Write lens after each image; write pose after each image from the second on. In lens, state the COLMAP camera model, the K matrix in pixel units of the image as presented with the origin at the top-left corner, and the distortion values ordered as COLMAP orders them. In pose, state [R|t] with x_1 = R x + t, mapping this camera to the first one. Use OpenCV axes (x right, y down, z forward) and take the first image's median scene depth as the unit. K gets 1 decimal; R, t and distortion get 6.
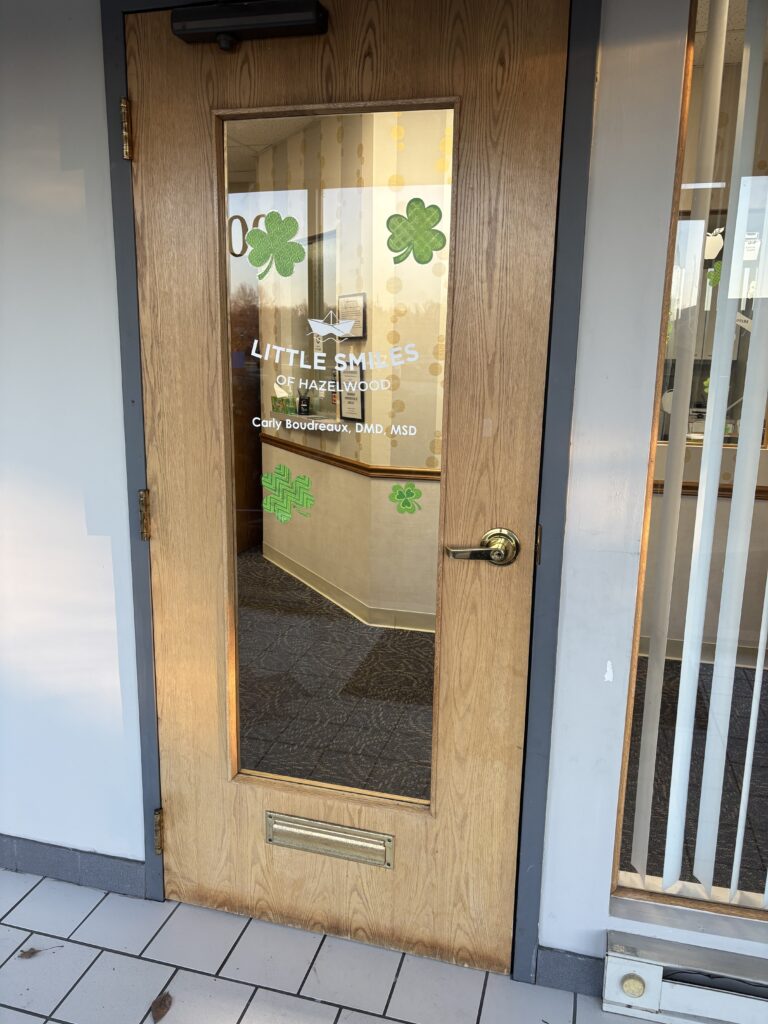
lens RADIAL K [[776.2, 0, 378.3], [0, 776.2, 509.7], [0, 0, 1]] dist [0.040695, -0.050806]
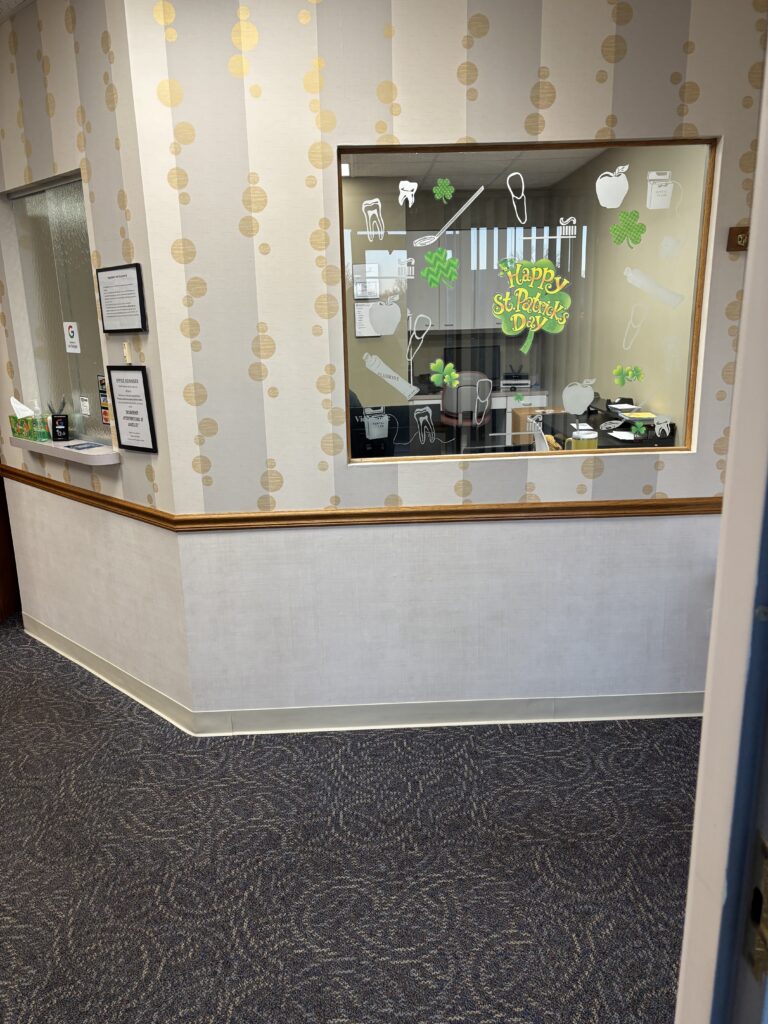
lens RADIAL K [[776.2, 0, 378.3], [0, 776.2, 509.7], [0, 0, 1]] dist [0.040695, -0.050806]
pose [[0.956460, -0.109207, 0.270663, -0.022650], [0.098766, 0.993754, 0.051943, -0.077553], [-0.274645, -0.022949, 0.961272, 0.275993]]
